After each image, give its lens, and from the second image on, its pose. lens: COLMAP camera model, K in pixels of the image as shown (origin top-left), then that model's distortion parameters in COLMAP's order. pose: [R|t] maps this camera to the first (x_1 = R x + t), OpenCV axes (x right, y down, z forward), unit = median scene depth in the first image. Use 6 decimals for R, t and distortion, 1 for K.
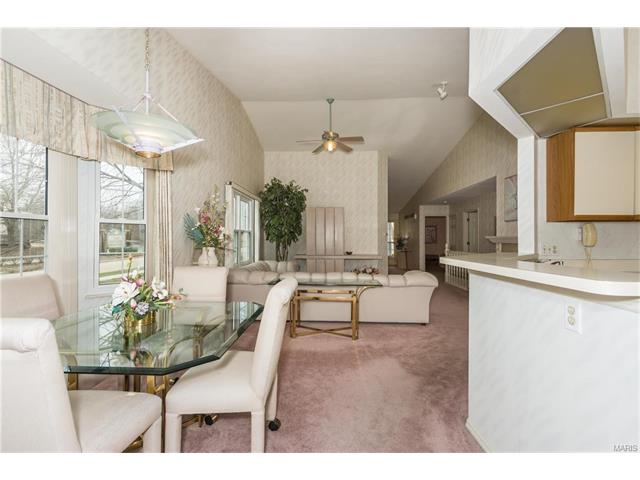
lens RADIAL K [[292.2, 0, 321.3], [0, 292.2, 233.9], [0, 0, 1]] dist [0.001820, 0.000015]
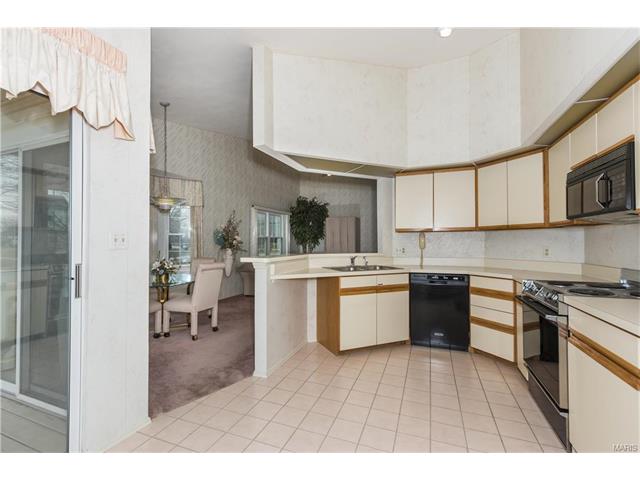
lens RADIAL K [[292.0, 0, 315.5], [0, 292.0, 240.5], [0, 0, 1]] dist [0.001817, -0.000255]
pose [[0.945298, 0.000017, -0.326207, 0.337782], [0.003399, 0.999945, 0.009899, -0.007459], [0.326189, -0.010467, 0.945247, -0.215819]]
